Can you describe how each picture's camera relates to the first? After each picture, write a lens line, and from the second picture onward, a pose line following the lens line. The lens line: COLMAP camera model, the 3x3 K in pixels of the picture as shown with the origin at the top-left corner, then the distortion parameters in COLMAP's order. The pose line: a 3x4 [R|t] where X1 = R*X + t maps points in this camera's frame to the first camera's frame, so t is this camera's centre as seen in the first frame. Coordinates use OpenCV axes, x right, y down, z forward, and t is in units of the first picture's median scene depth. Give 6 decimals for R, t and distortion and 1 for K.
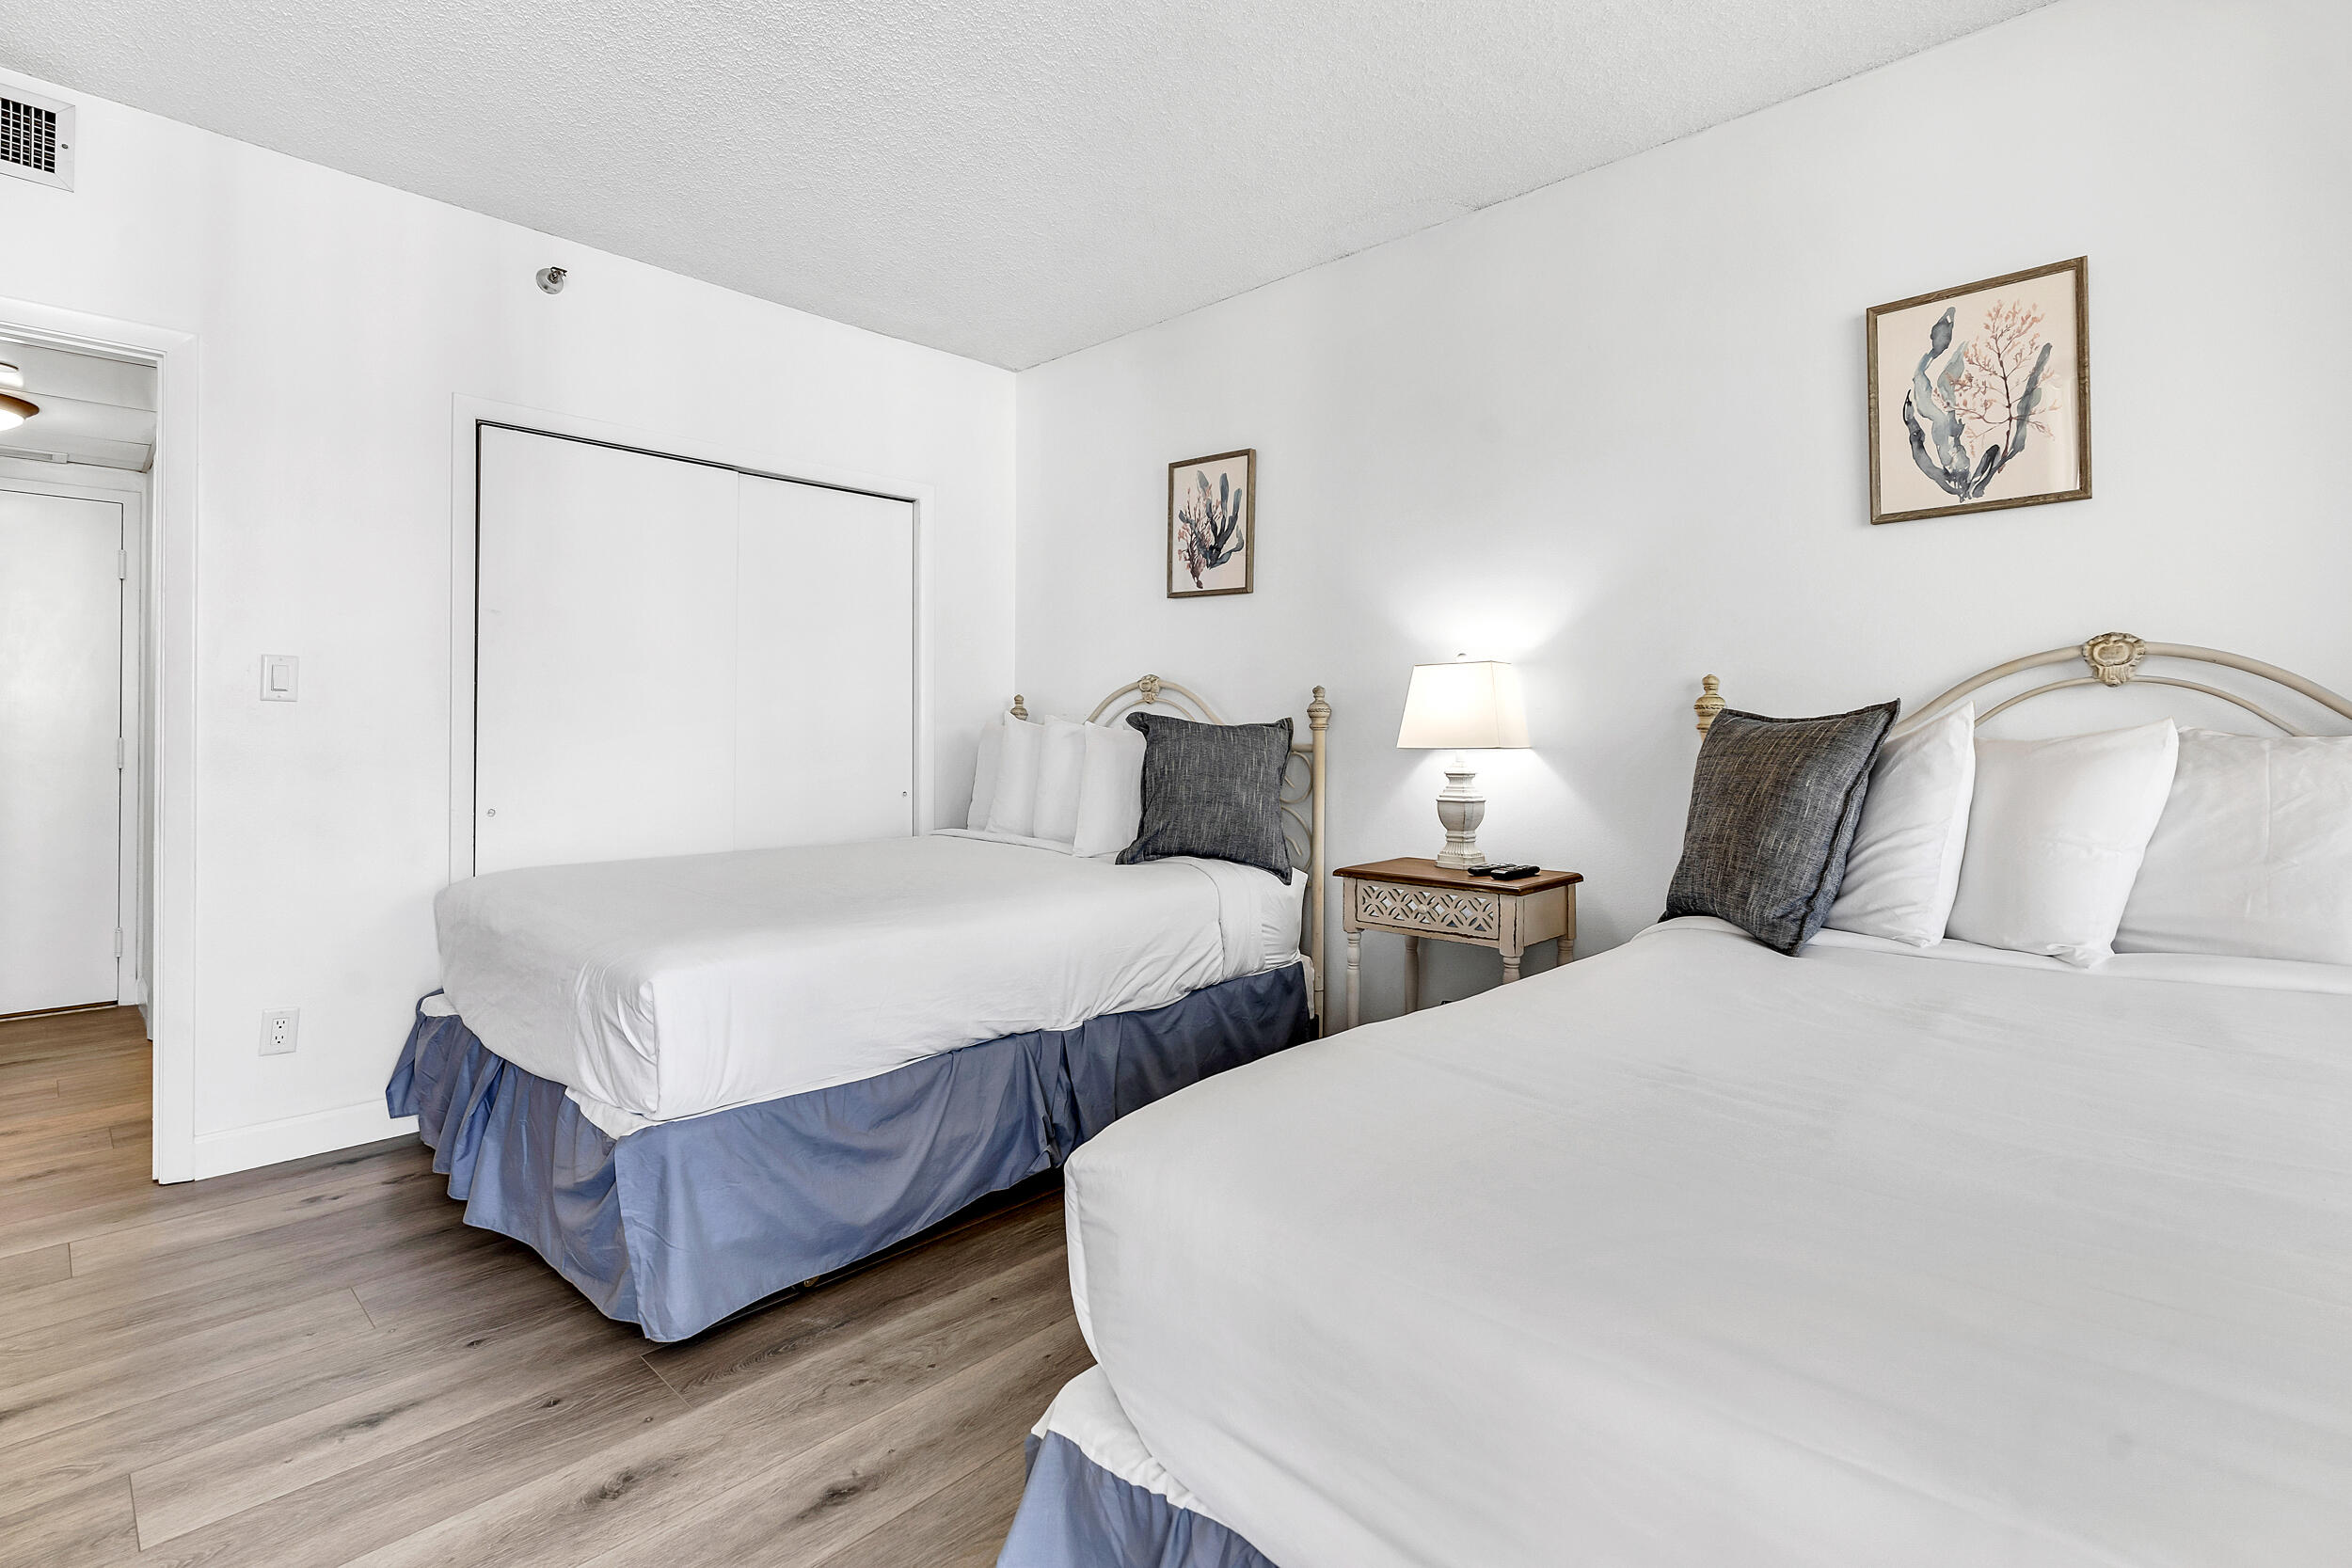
lens RADIAL K [[1083.5, 0, 1178.0], [0, 1083.5, 737.8], [0, 0, 1]] dist [0.009777, 0.000030]
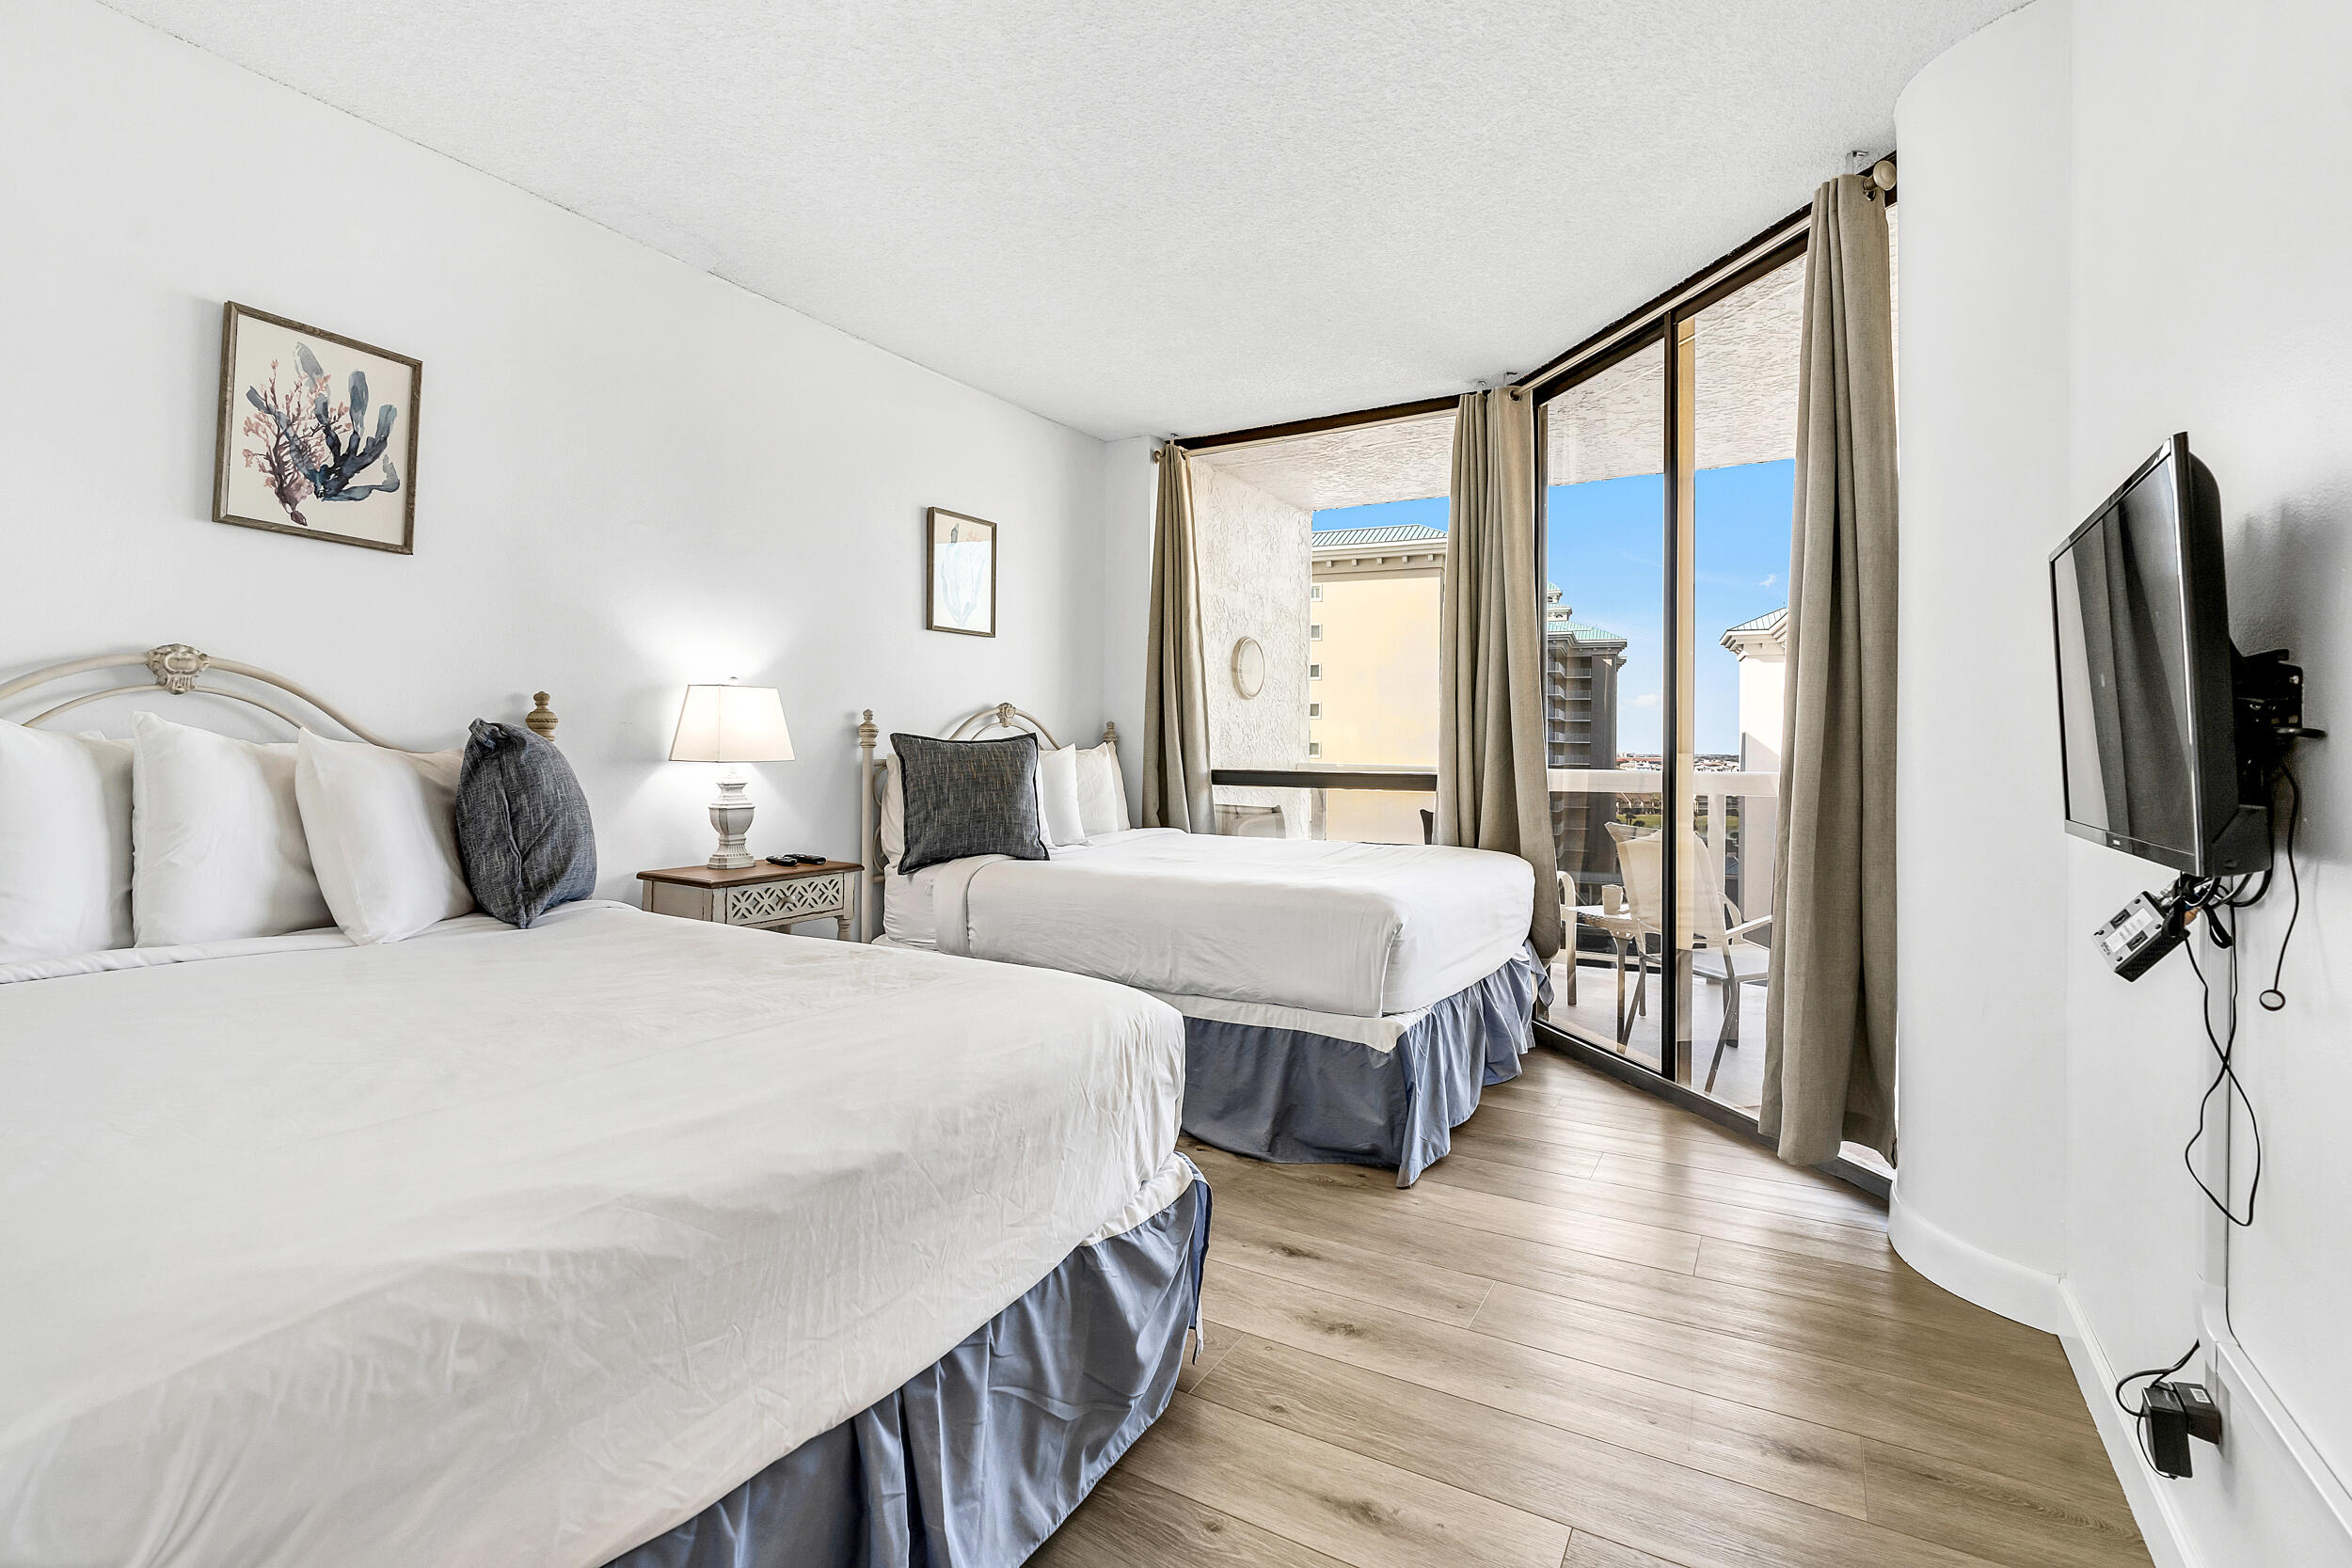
lens RADIAL K [[1066.1, 0, 1181.1], [0, 1066.1, 765.2], [0, 0, 1]] dist [-0.004702, 0.000549]
pose [[-0.228245, -0.020272, 0.973393, -0.753397], [-0.003038, 0.999793, 0.020109, -0.007841], [-0.973599, 0.001632, -0.228259, 0.654281]]
